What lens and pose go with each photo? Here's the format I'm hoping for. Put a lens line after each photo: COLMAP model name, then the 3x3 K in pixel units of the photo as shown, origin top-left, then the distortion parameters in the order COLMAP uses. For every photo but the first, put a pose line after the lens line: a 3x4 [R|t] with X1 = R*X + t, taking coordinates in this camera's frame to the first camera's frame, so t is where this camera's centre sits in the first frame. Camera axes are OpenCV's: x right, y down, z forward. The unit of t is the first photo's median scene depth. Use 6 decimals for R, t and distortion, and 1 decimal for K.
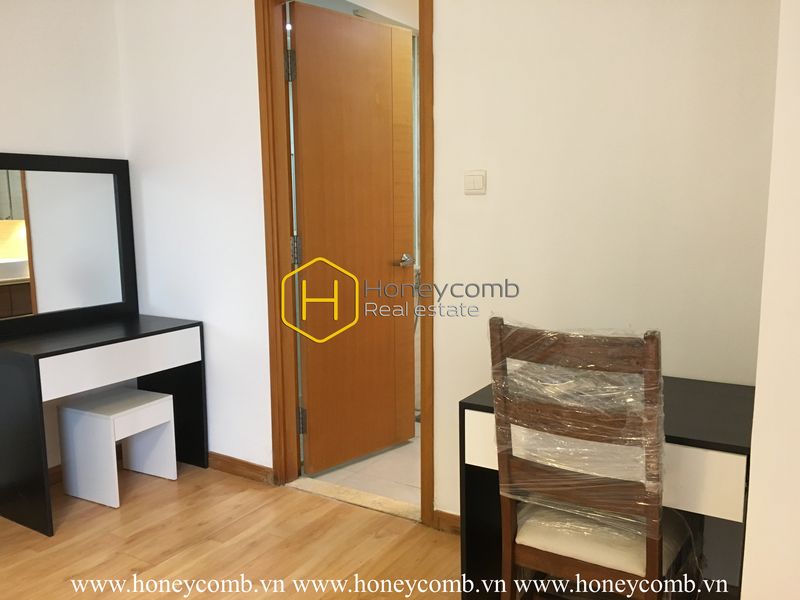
lens RADIAL K [[679.4, 0, 400.0], [0, 679.4, 300.0], [0, 0, 1]] dist [0.006454, 0.001574]
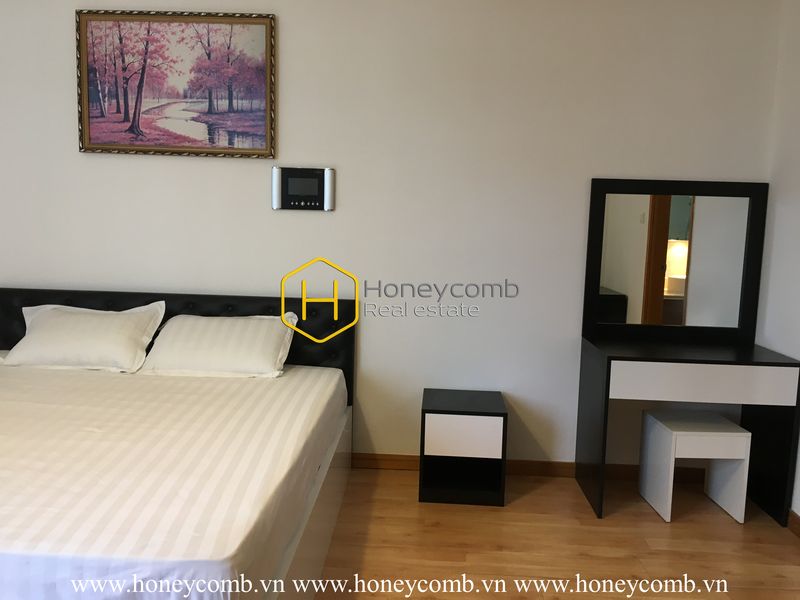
lens RADIAL K [[679.4, 0, 400.0], [0, 679.4, 300.0], [0, 0, 1]] dist [0.006454, 0.001574]
pose [[0.472710, 0.119969, -0.873014, 0.230920], [-0.152483, 0.986881, 0.053052, -0.015941], [0.867925, 0.108042, 0.484802, 0.109998]]
